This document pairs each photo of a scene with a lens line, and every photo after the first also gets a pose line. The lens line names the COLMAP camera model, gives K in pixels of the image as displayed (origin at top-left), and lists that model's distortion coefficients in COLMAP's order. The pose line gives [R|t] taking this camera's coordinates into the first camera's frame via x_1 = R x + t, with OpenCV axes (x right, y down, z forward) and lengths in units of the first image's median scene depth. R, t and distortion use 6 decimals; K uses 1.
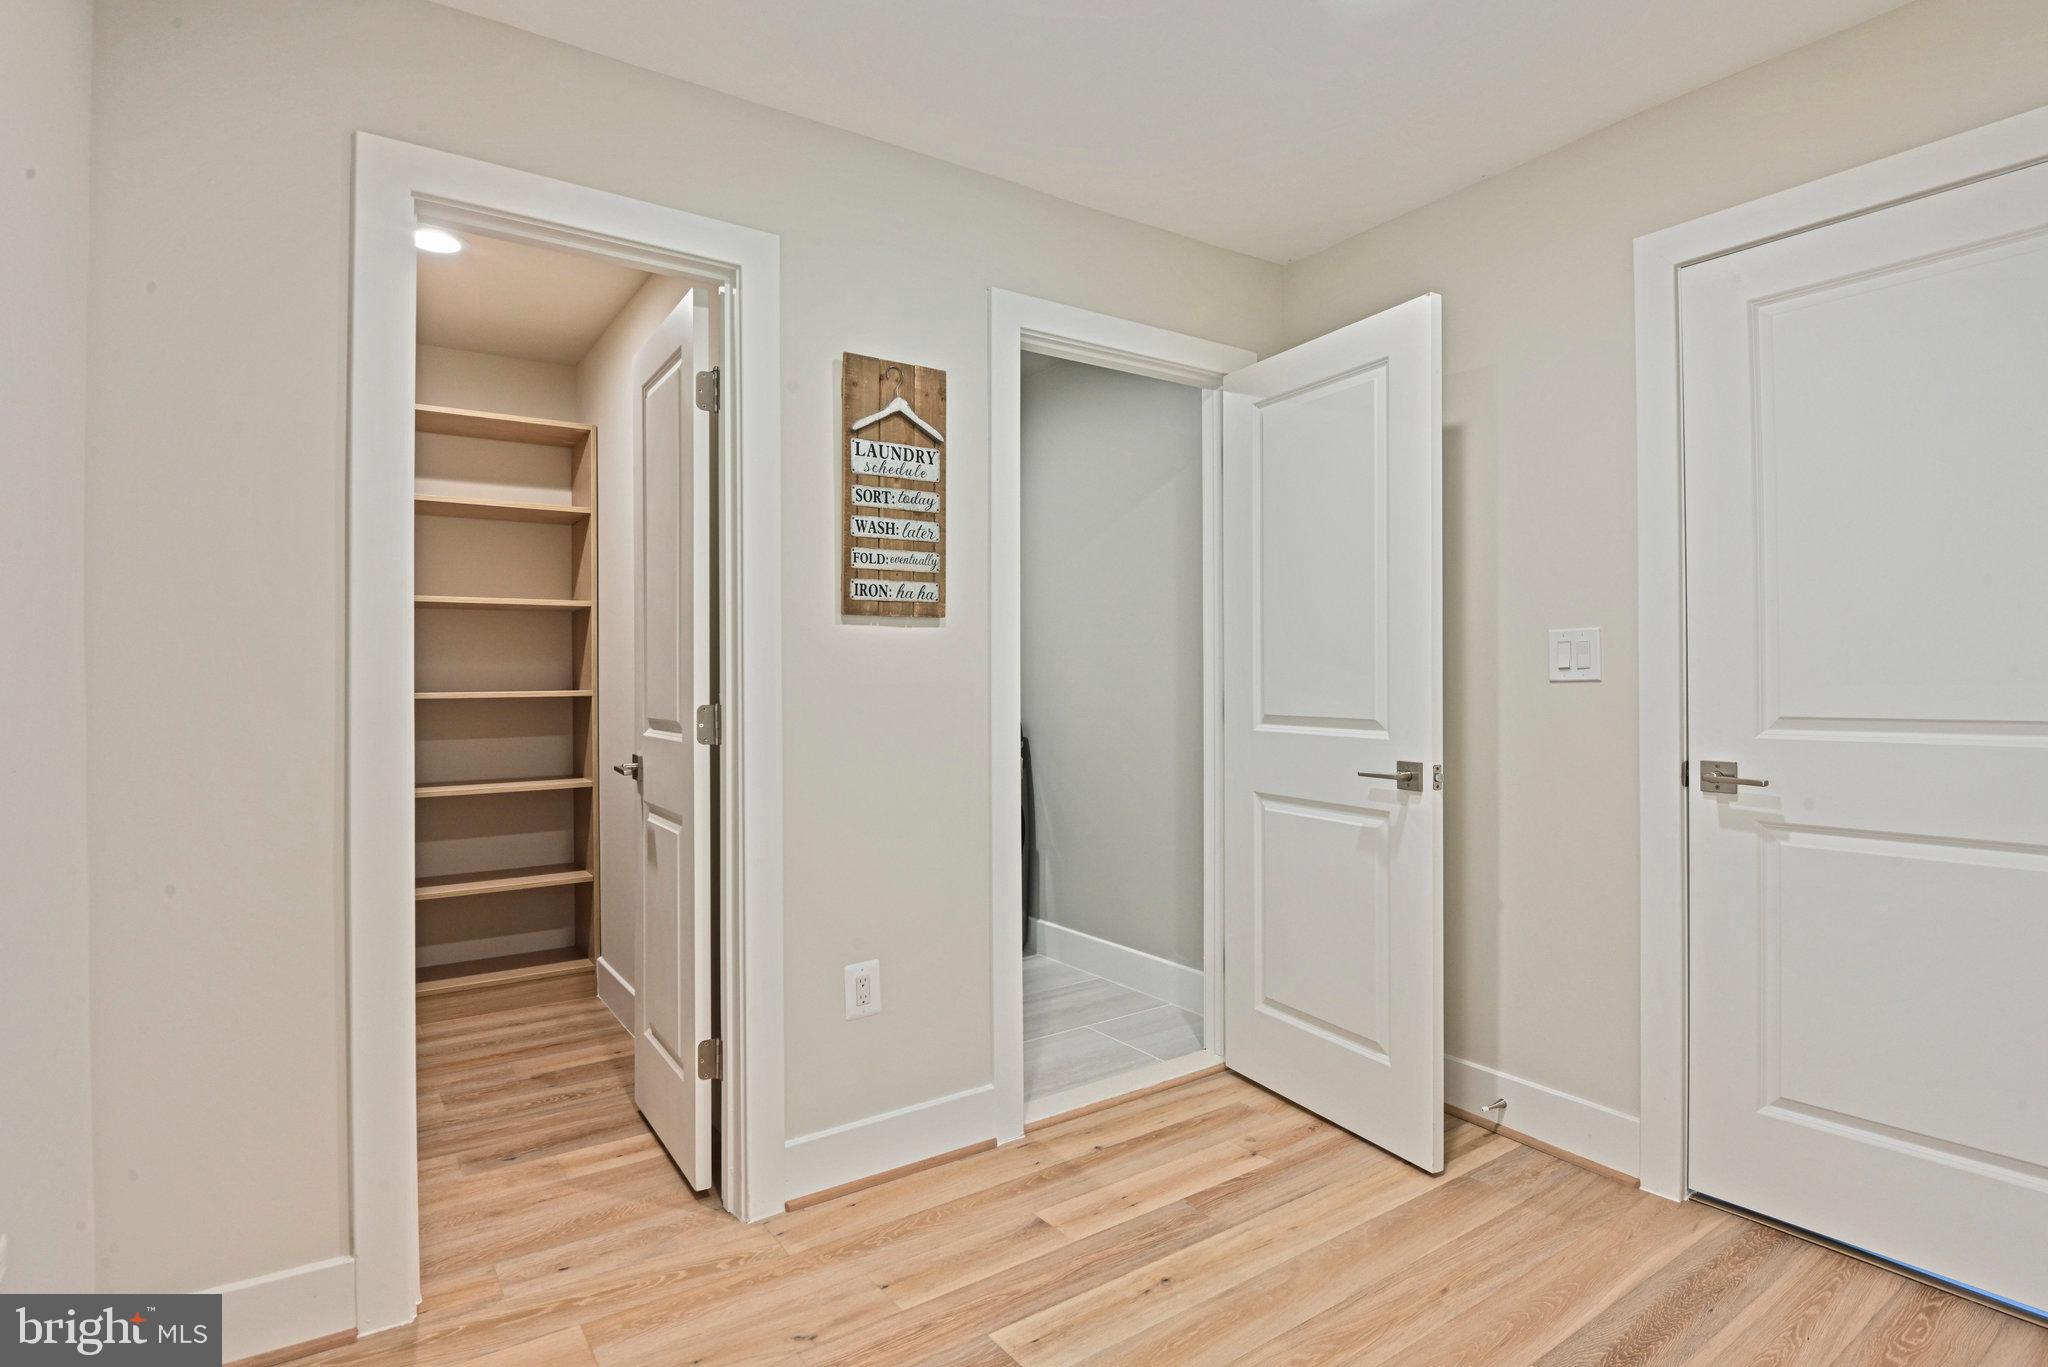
lens RADIAL K [[1028.7, 0, 1017.3], [0, 1028.7, 691.6], [0, 0, 1]] dist [-0.018427, -0.003501]
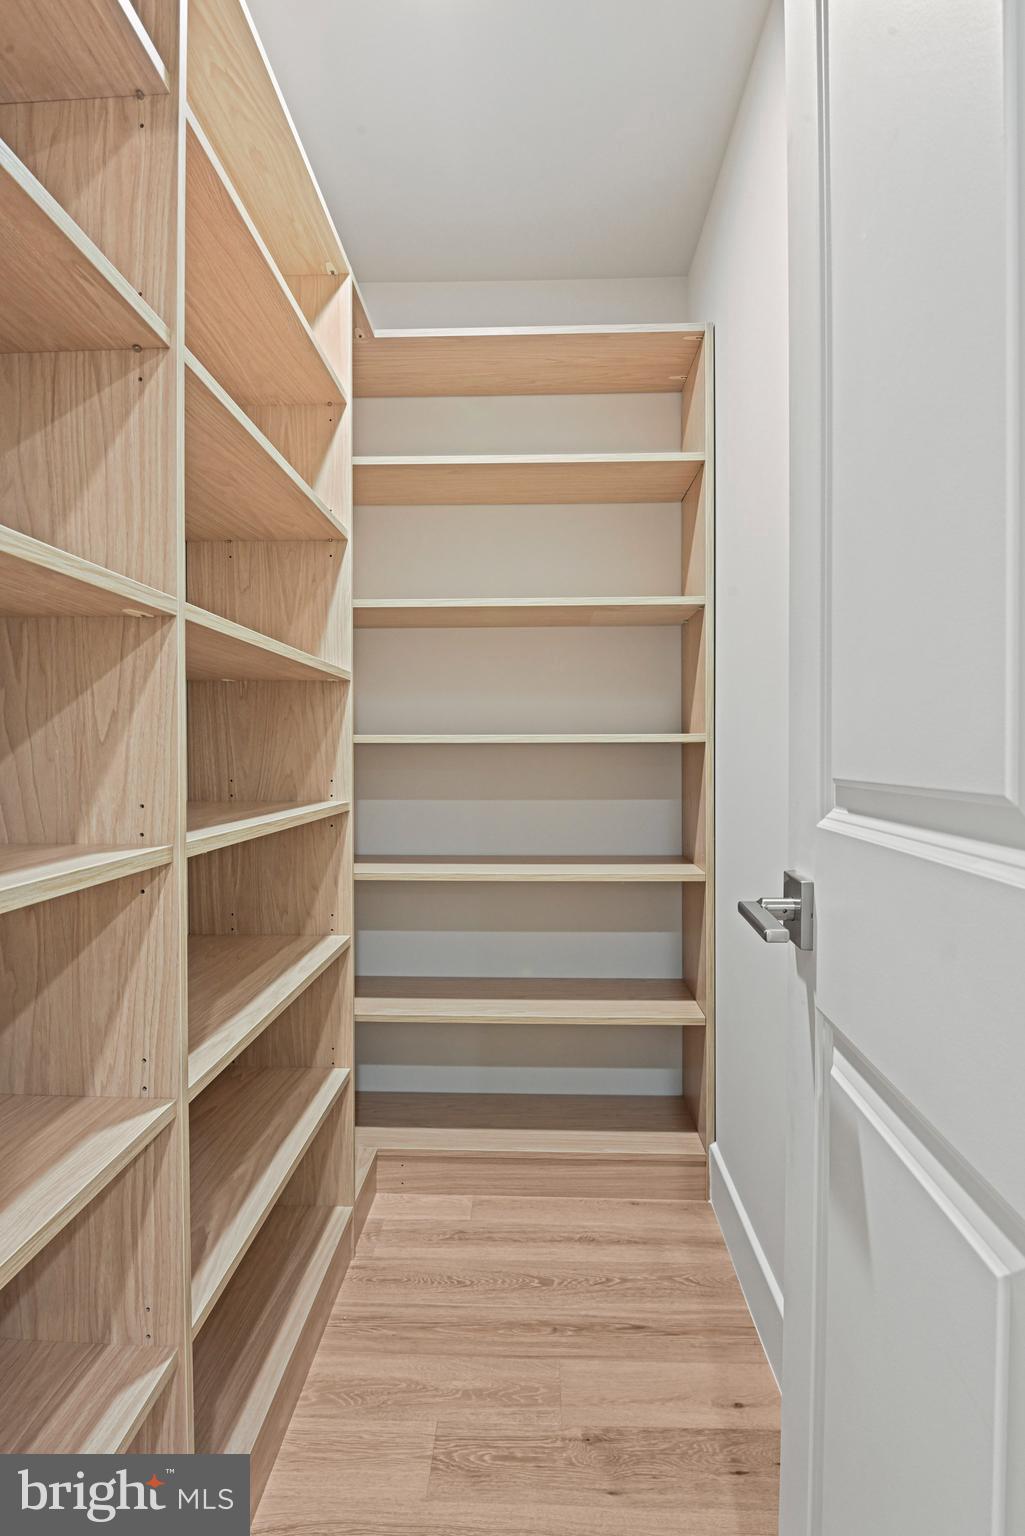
lens RADIAL K [[869.8, 0, 508.4], [0, 869.8, 763.4], [0, 0, 1]] dist [-0.007256, -0.001737]
pose [[0.805595, 0.010349, -0.592376, -0.189996], [-0.002890, 0.999904, 0.013539, 0.011602], [0.592459, -0.009195, 0.805548, 0.483235]]
